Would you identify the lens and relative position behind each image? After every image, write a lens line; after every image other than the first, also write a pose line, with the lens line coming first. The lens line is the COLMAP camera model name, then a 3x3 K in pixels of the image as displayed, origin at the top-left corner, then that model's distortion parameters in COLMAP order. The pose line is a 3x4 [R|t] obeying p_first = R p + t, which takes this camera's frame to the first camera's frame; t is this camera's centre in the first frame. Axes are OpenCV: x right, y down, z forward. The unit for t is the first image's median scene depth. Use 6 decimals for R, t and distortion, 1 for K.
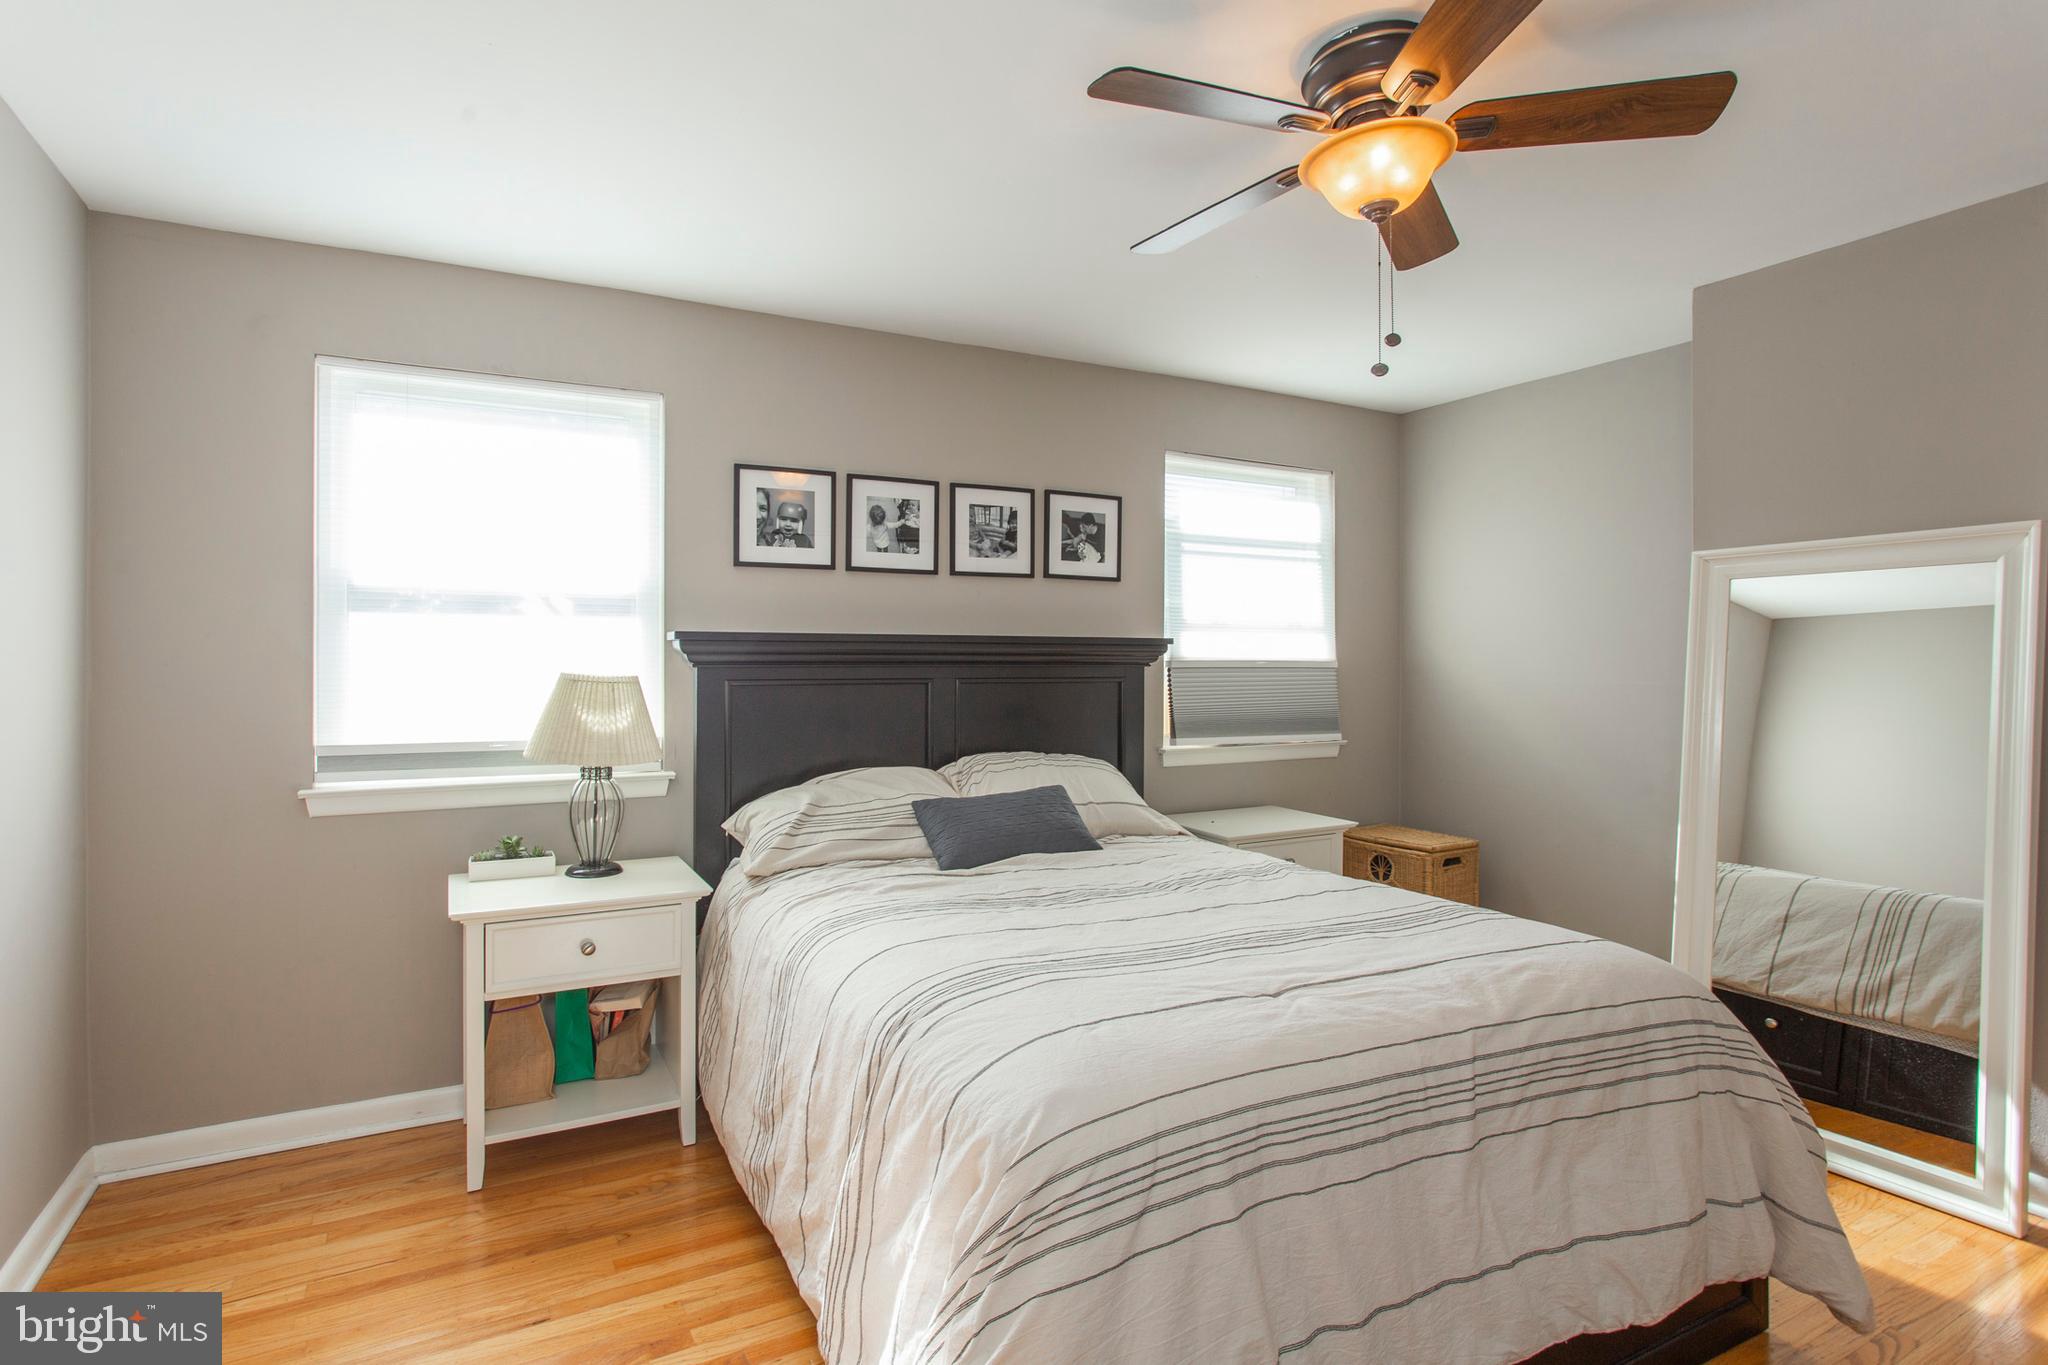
lens RADIAL K [[1013.0, 0, 994.6], [0, 1013.0, 659.4], [0, 0, 1]] dist [-0.014784, 0.016039]
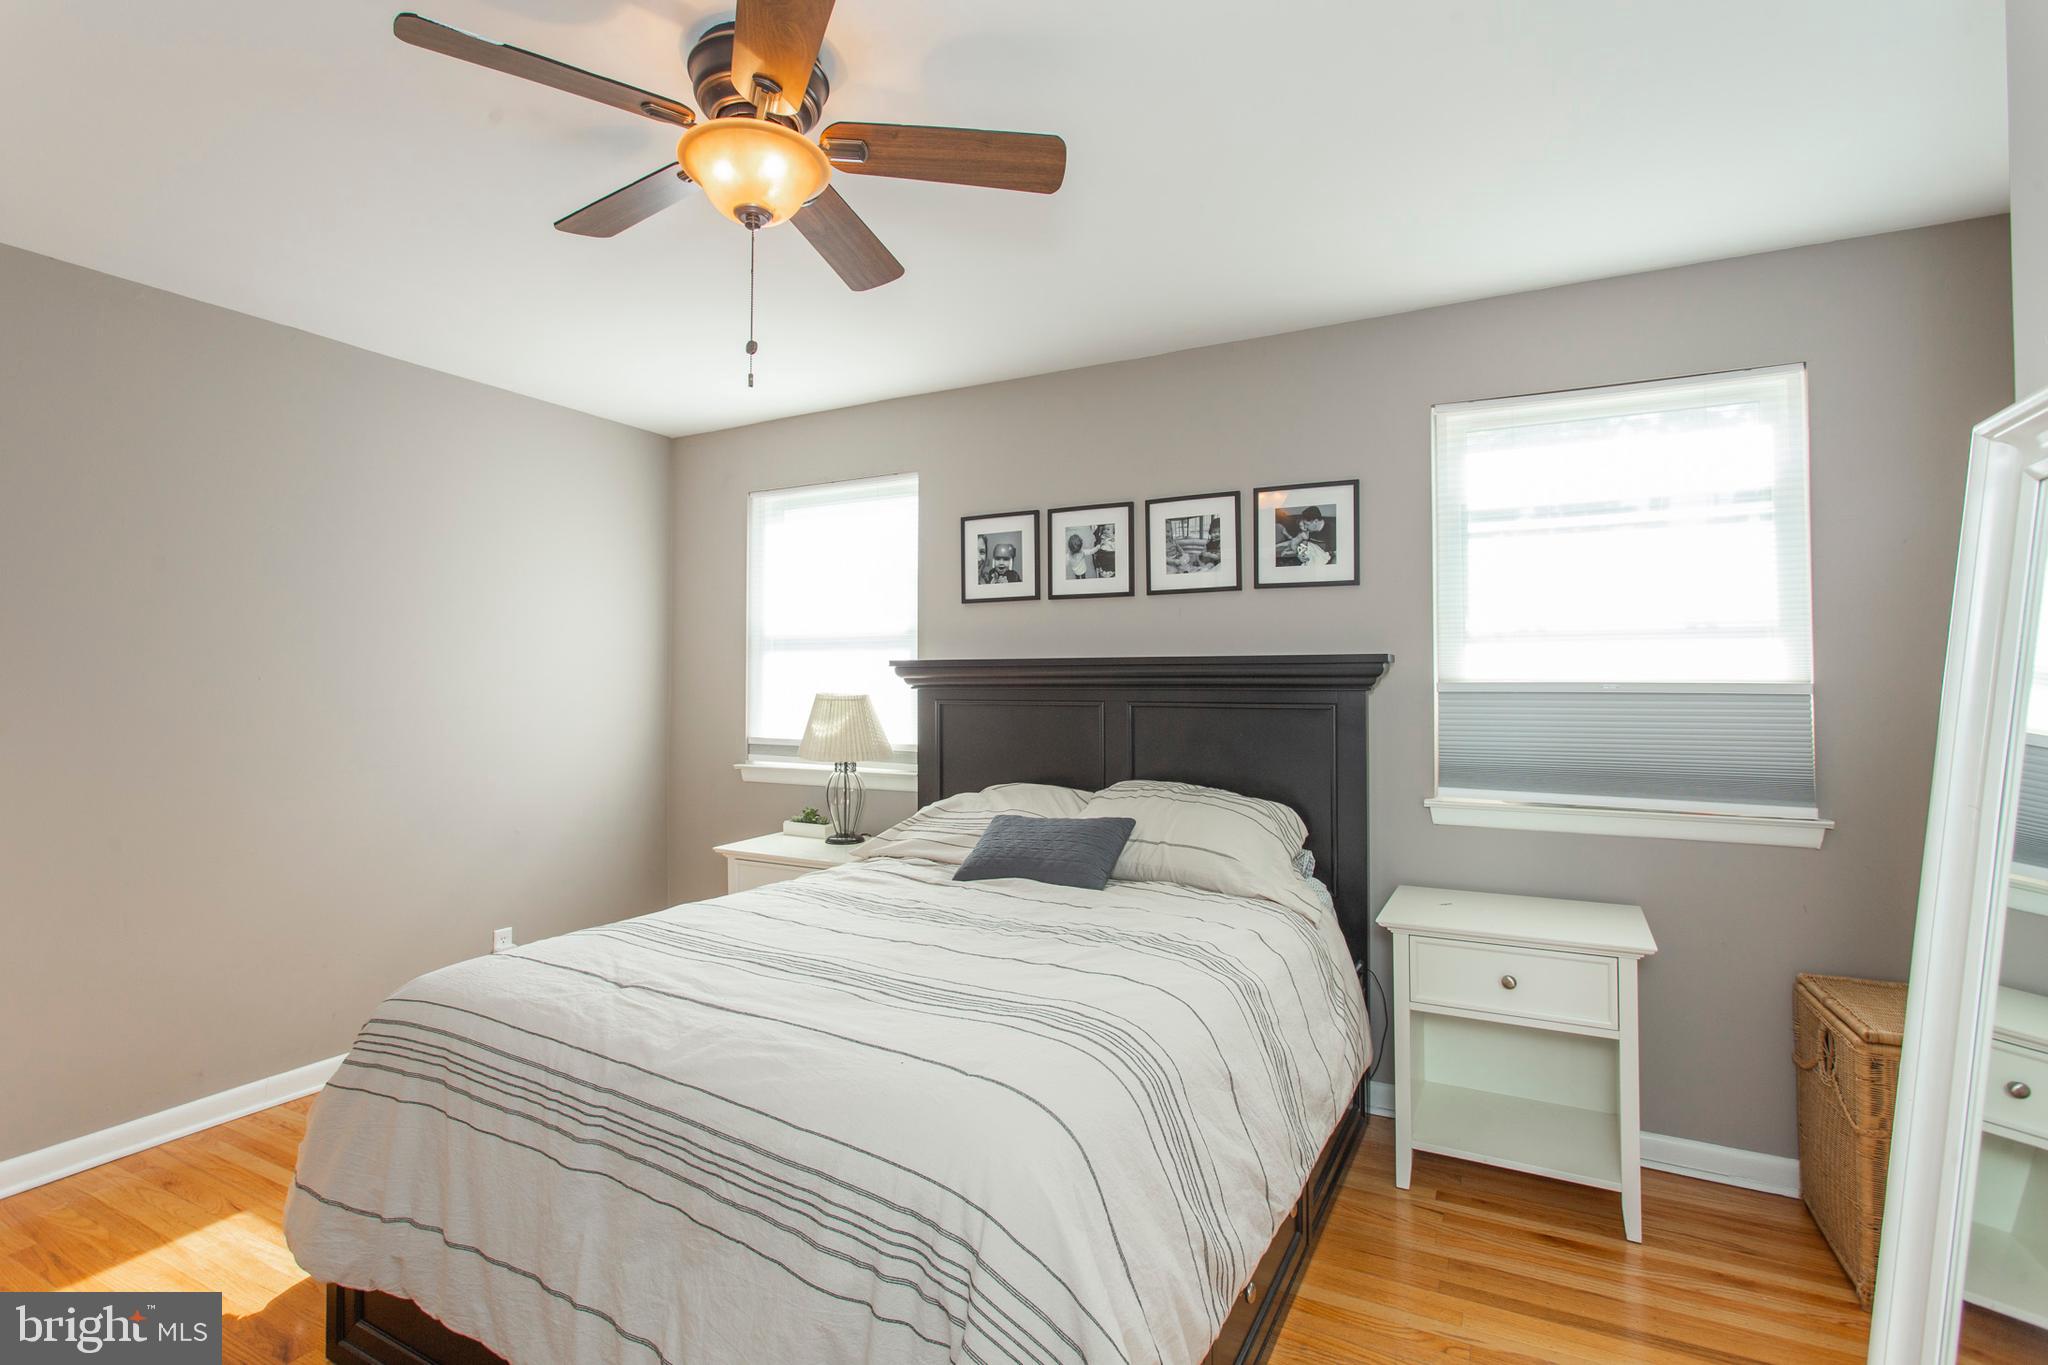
lens RADIAL K [[1015.6, 0, 1010.0], [0, 1015.6, 651.8], [0, 0, 1]] dist [-0.018434, 0.009495]
pose [[0.553634, -0.025485, -0.832370, 0.704883], [0.001916, 0.999568, -0.029329, -0.000698], [0.832758, 0.014643, 0.553444, 0.359760]]
